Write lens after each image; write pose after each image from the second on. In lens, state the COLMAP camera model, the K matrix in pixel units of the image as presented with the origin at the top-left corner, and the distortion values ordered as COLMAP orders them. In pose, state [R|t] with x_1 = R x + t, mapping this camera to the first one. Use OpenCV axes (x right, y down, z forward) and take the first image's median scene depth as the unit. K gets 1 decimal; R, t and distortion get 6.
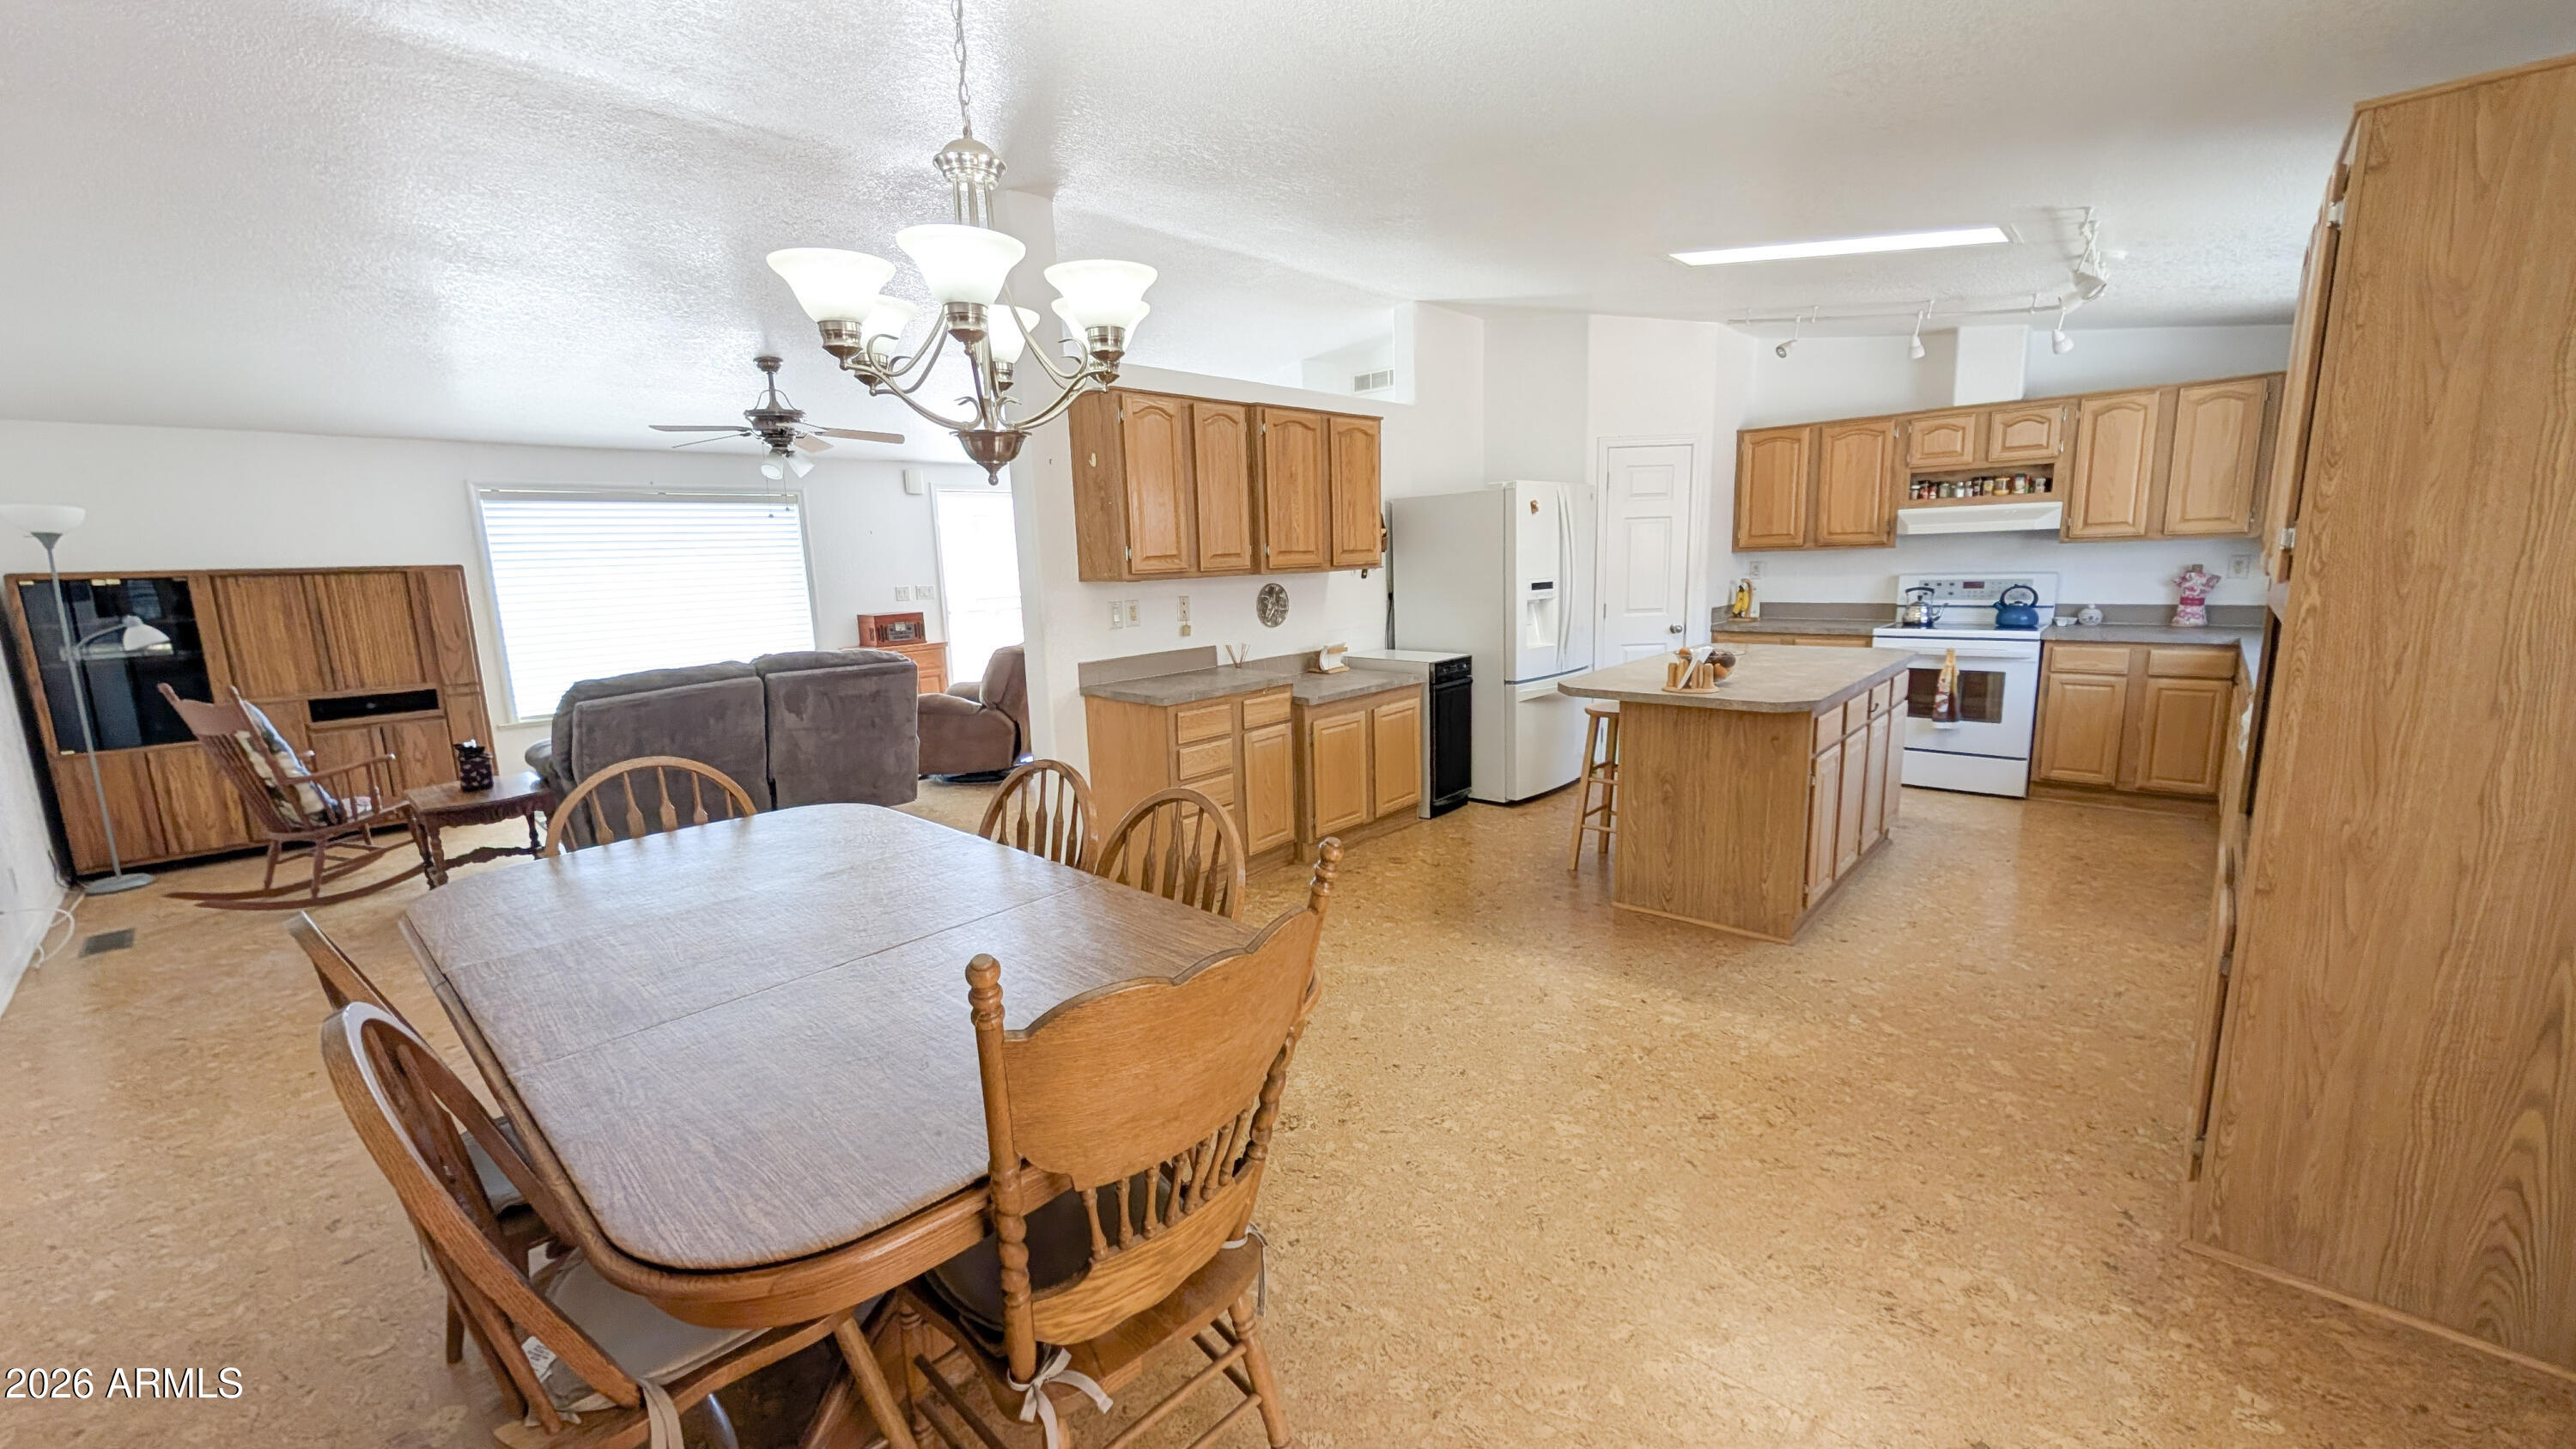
lens RADIAL K [[970.8, 0, 1280.9], [0, 970.8, 718.7], [0, 0, 1]] dist [-0.001378, 0.000492]
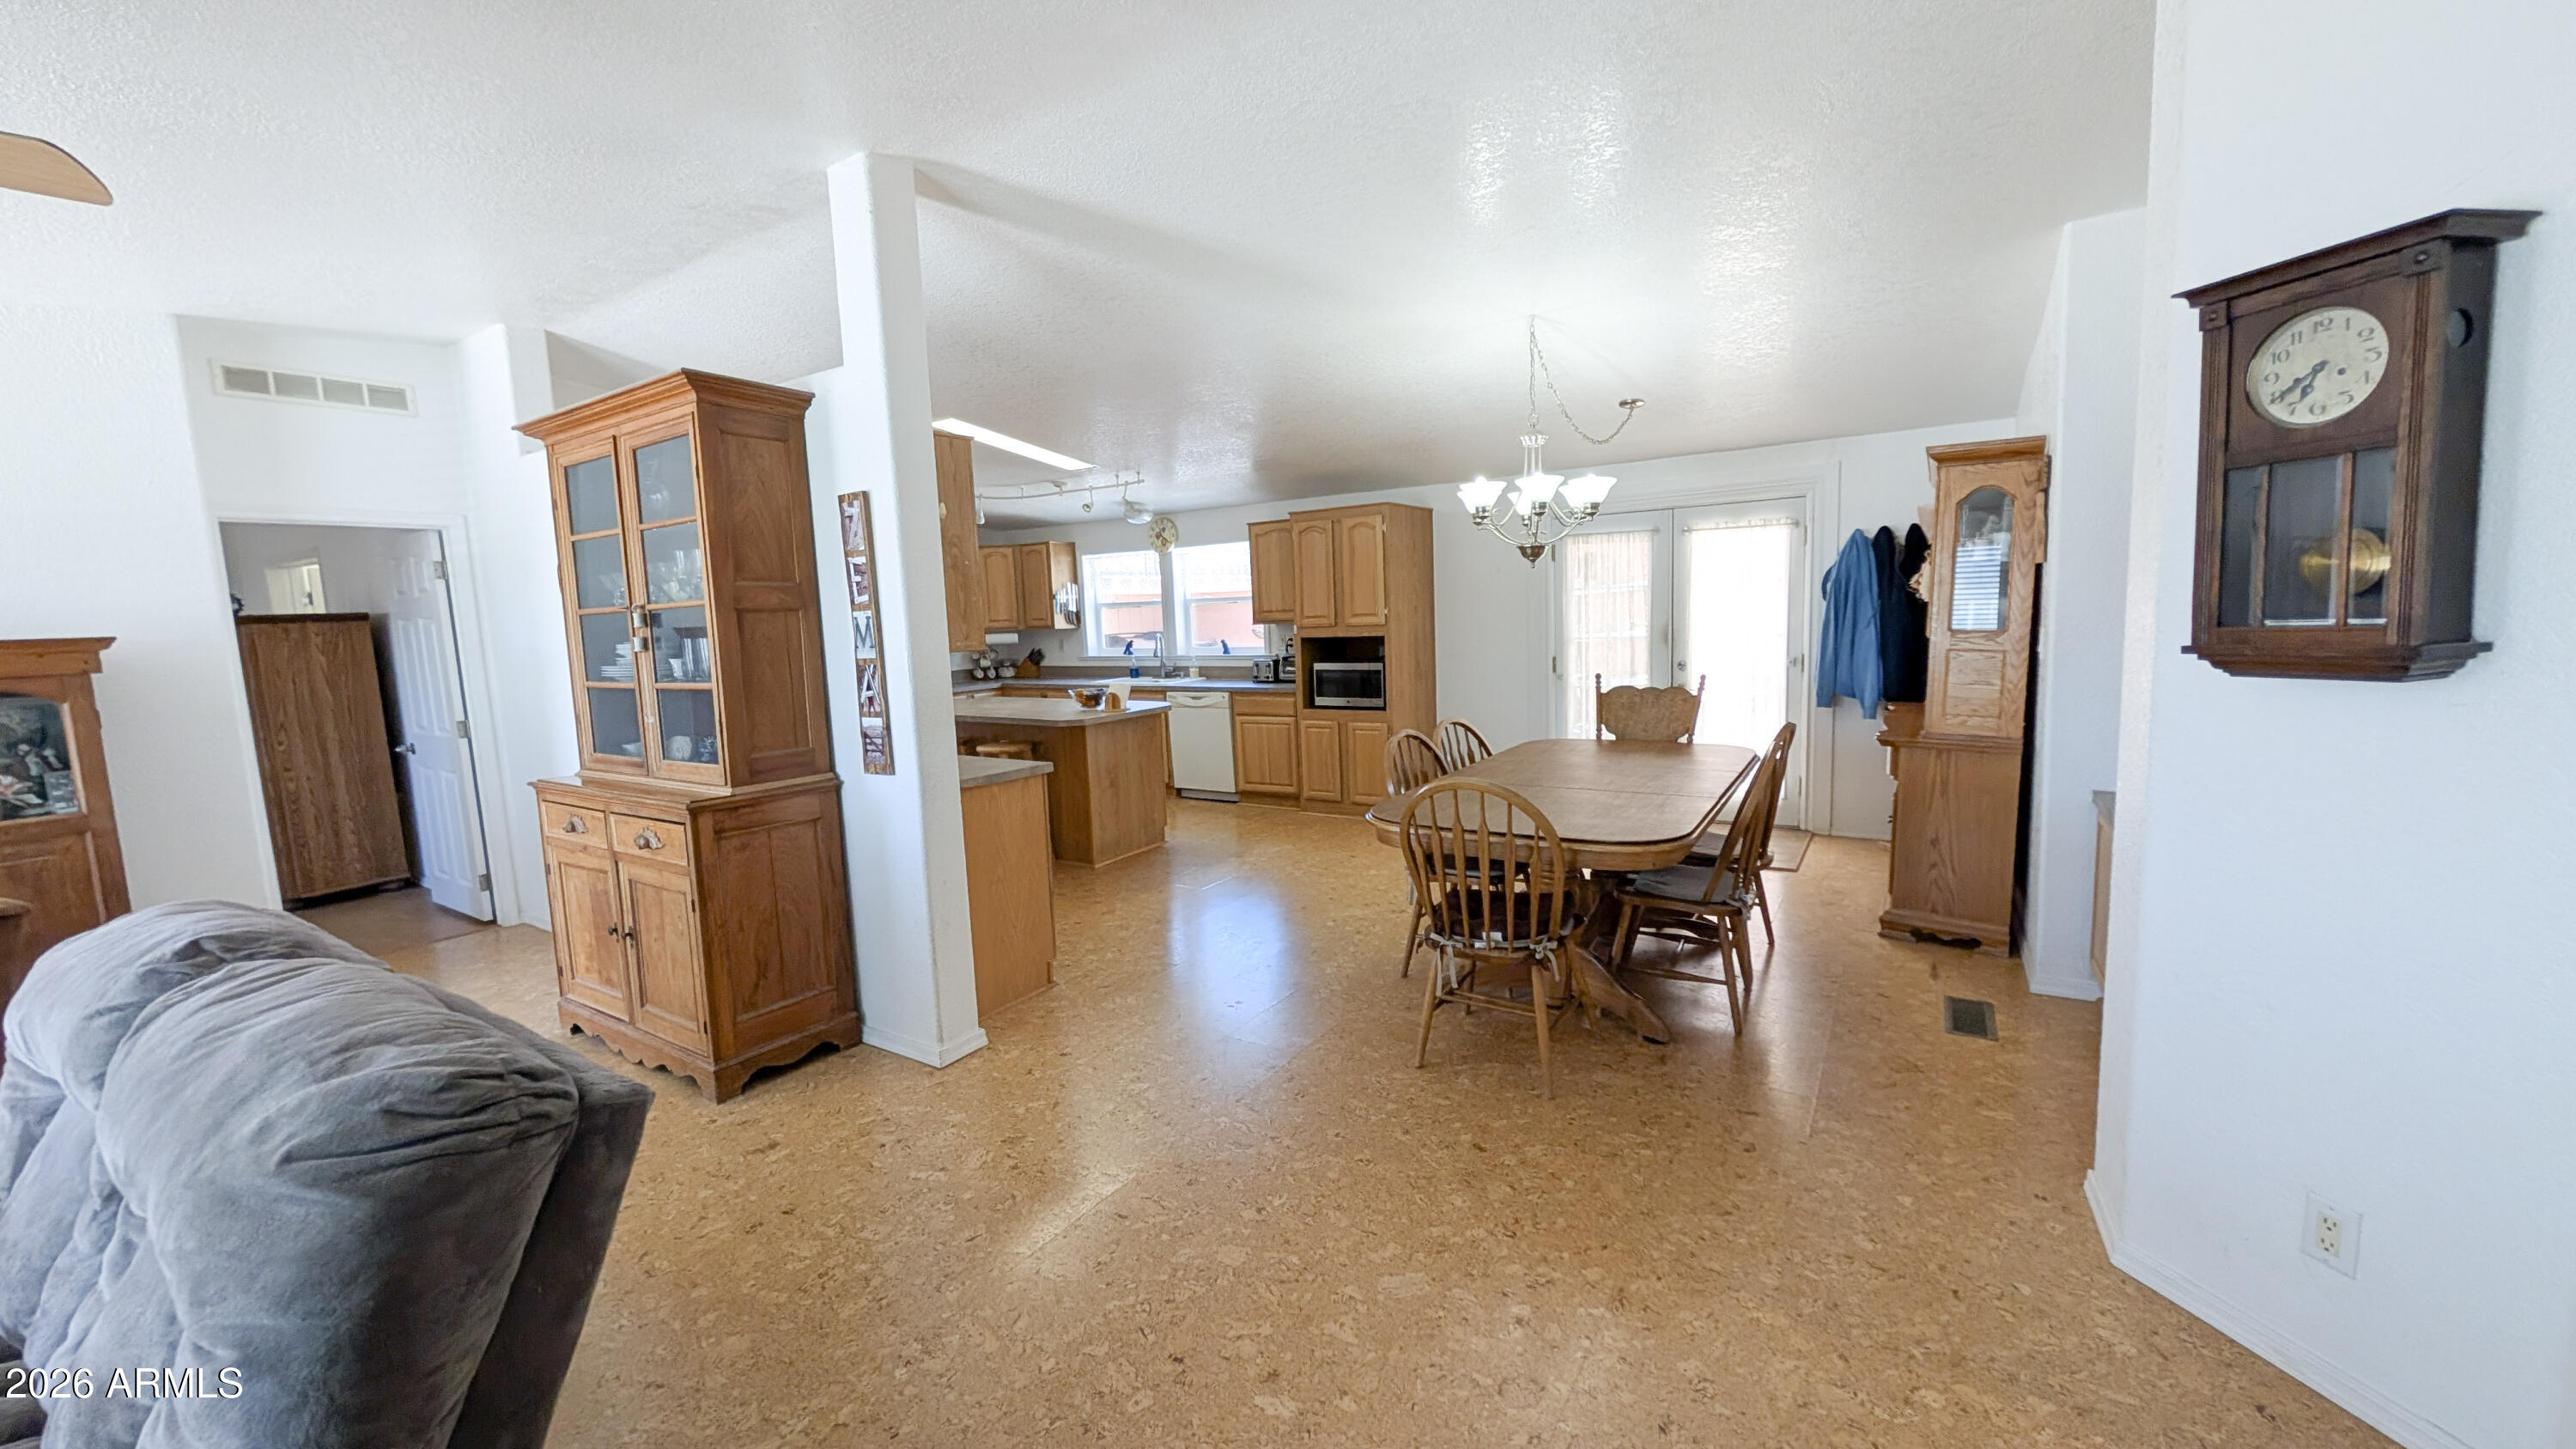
lens RADIAL K [[970.8, 0, 1291.9], [0, 970.8, 717.0], [0, 0, 1]] dist [-0.001378, 0.000492]
pose [[-0.181465, -0.068824, 0.980986, -0.883346], [0.211586, 0.971452, 0.107295, -0.094500], [-0.960366, 0.227033, -0.161722, 0.712932]]
